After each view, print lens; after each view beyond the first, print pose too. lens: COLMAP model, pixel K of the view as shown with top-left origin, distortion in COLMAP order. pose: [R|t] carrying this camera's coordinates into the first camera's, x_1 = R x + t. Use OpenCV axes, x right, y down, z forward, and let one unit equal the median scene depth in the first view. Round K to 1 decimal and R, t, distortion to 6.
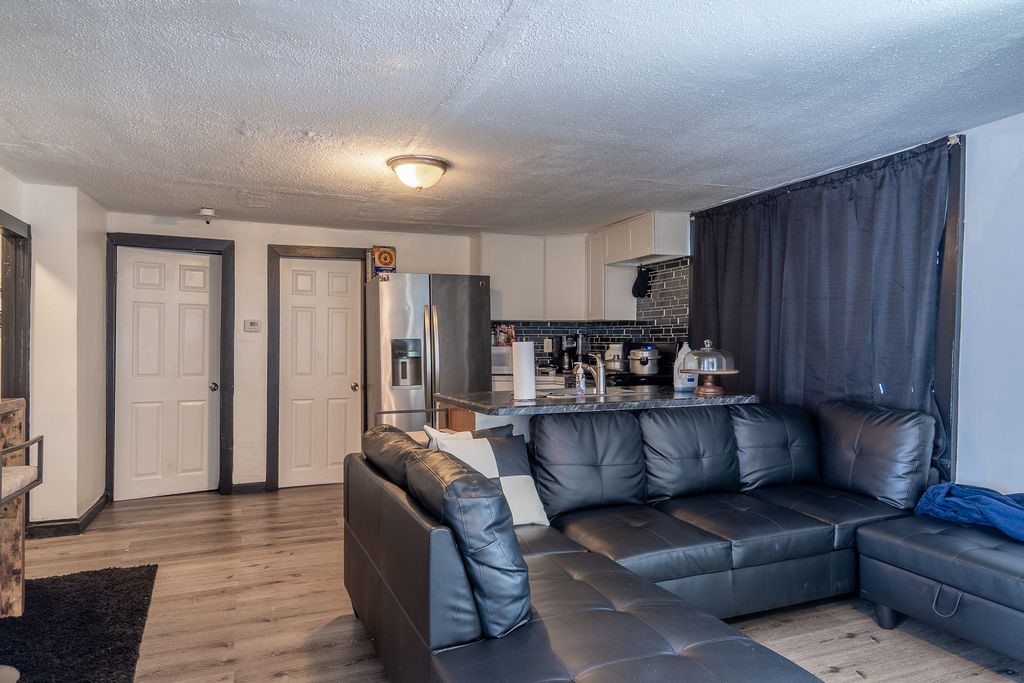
lens RADIAL K [[633.1, 0, 490.4], [0, 633.1, 343.3], [0, 0, 1]] dist [0.001158, 0.003238]
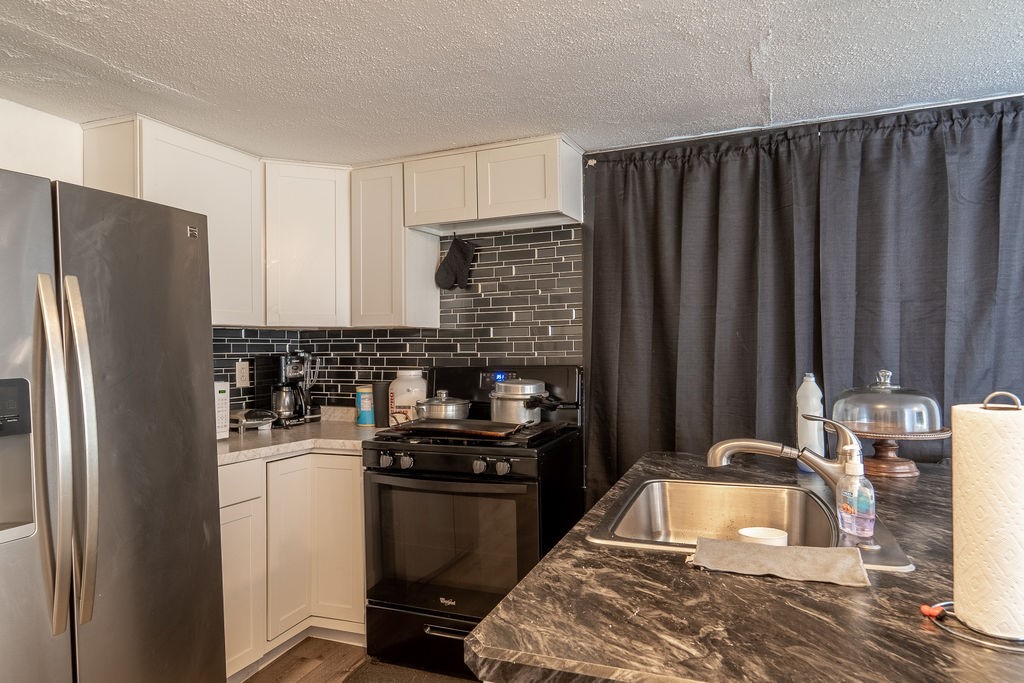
lens RADIAL K [[633.1, 0, 507.7], [0, 633.1, 355.7], [0, 0, 1]] dist [0.001158, 0.003238]
pose [[0.689407, -0.018360, 0.724142, -0.169853], [0.014620, 0.999828, 0.011432, -0.018255], [-0.724227, 0.002705, 0.689556, 0.602236]]
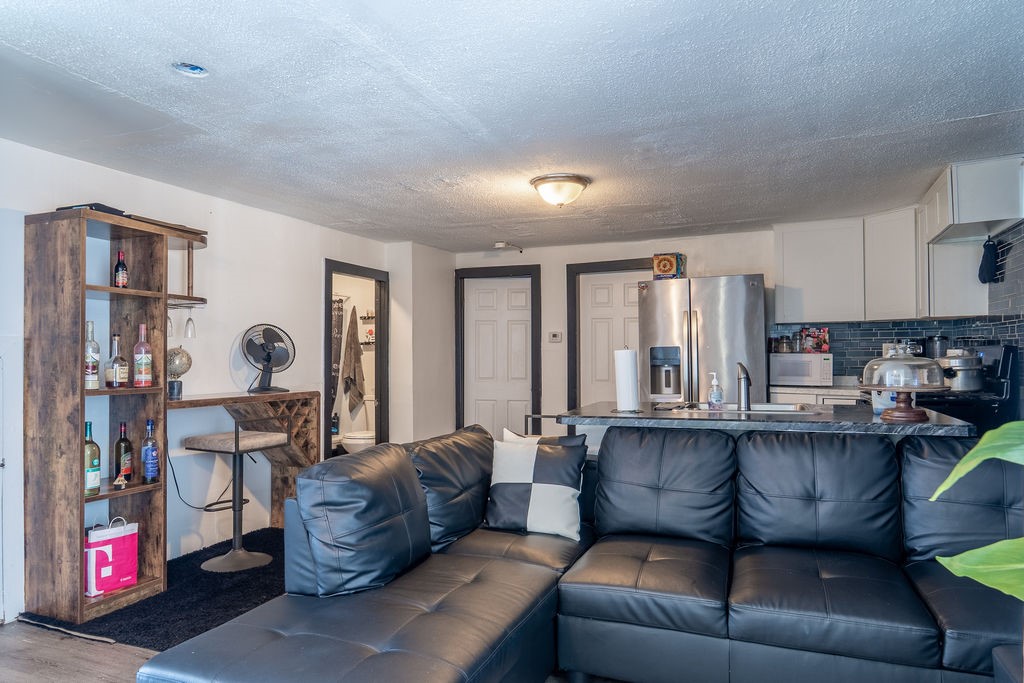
lens RADIAL K [[633.1, 0, 504.1], [0, 633.1, 343.2], [0, 0, 1]] dist [0.001158, 0.003238]
pose [[0.721269, -0.018292, -0.692413, 0.364161], [0.010674, 0.999826, -0.015295, -0.000059], [0.692573, 0.003641, 0.721339, 0.119468]]
